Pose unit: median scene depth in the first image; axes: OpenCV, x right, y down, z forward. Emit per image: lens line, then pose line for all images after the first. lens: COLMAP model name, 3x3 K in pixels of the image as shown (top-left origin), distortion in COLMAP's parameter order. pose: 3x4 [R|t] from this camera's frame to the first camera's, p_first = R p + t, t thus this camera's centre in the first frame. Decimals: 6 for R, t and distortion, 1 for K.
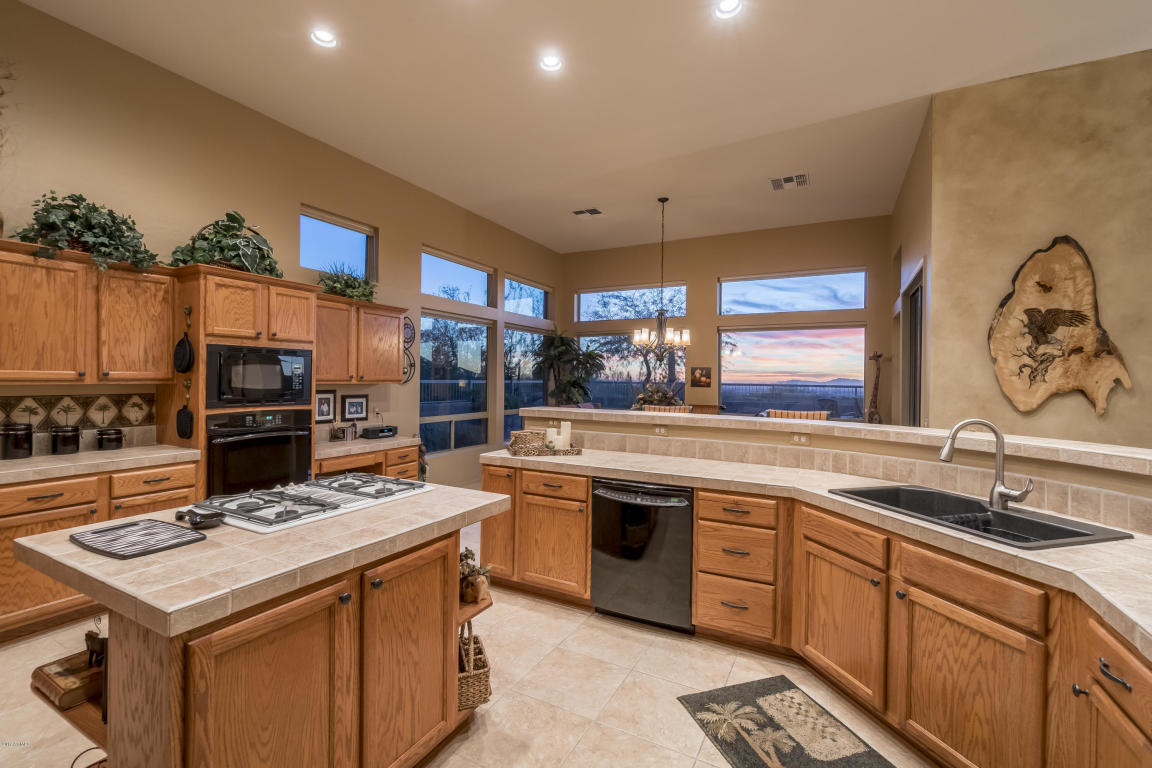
lens RADIAL K [[500.1, 0, 574.2], [0, 500.1, 378.6], [0, 0, 1]] dist [-0.004074, -0.000663]
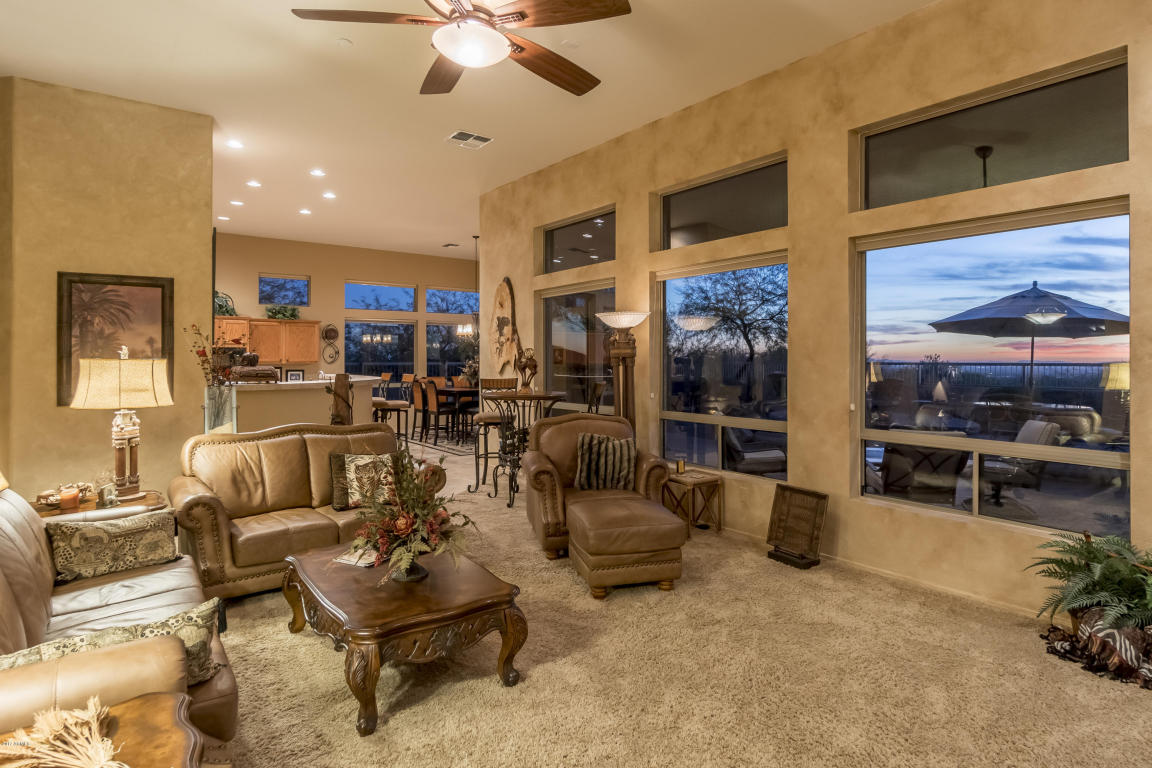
lens RADIAL K [[614.4, 0, 577.2], [0, 614.4, 350.9], [0, 0, 1]] dist [-0.001838, 0.002133]
pose [[0.913430, -0.020911, -0.406457, 2.141547], [0.014448, 0.999716, -0.018963, 0.032045], [0.406738, 0.011449, 0.913473, -0.954370]]
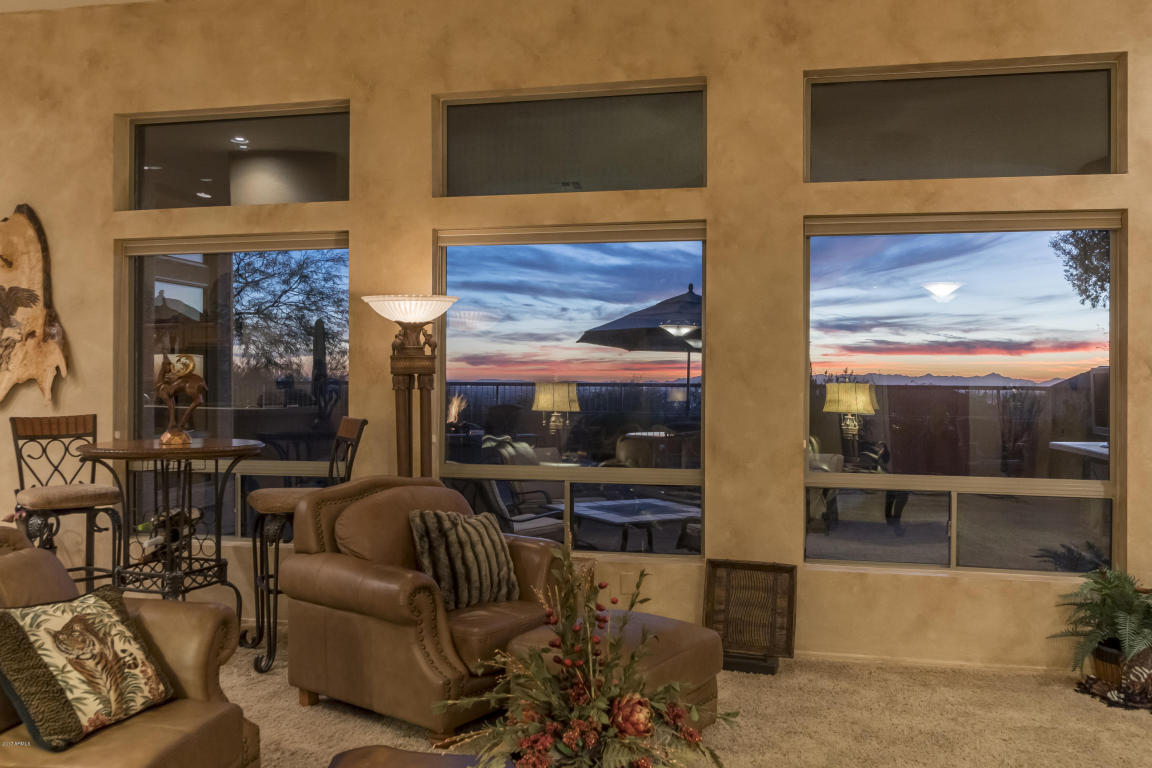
lens RADIAL K [[972.4, 0, 540.3], [0, 972.4, 363.6], [0, 0, 1]] dist [0.008349, -0.014702]
pose [[0.964367, -0.007447, 0.264462, 1.412286], [0.009725, 0.999926, -0.007305, 0.016693], [-0.264388, 0.009616, 0.964369, -0.901186]]
